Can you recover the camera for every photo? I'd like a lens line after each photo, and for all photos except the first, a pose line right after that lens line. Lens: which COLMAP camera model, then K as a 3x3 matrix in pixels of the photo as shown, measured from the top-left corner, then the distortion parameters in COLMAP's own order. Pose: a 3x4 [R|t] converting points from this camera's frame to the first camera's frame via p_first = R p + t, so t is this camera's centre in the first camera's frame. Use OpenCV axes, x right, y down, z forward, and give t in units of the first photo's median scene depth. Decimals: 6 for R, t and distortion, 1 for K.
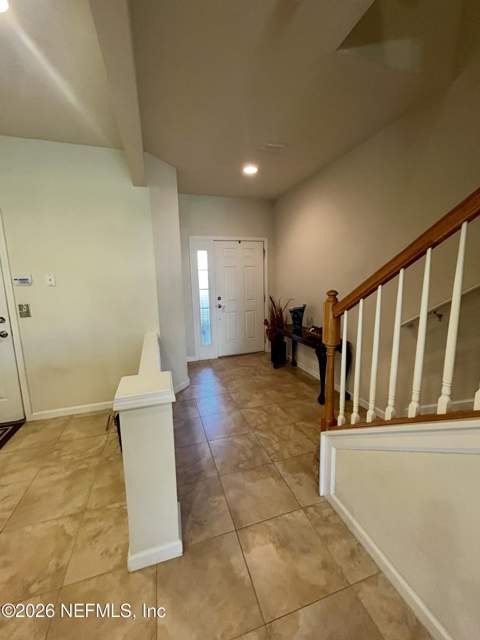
lens RADIAL K [[258.6, 0, 242.5], [0, 258.6, 317.9], [0, 0, 1]] dist [-0.002507, 0.001357]
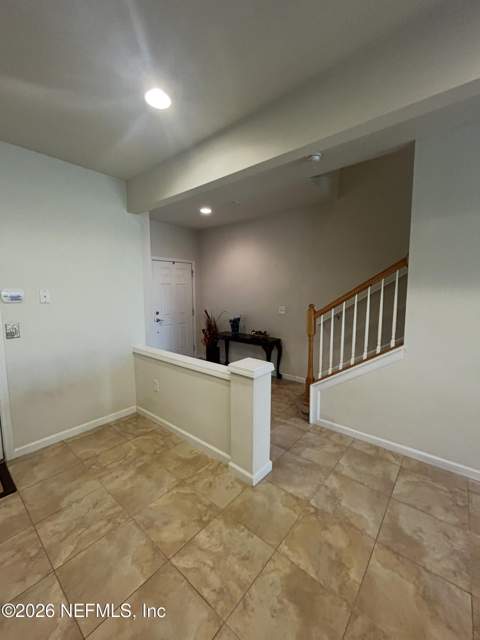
lens RADIAL K [[258.6, 0, 241.3], [0, 258.6, 320.5], [0, 0, 1]] dist [-0.002507, 0.001357]
pose [[0.848287, -0.044569, 0.527658, -0.645753], [0.068809, 0.997281, -0.026385, 0.013586], [-0.525047, 0.058690, 0.849047, -0.171229]]
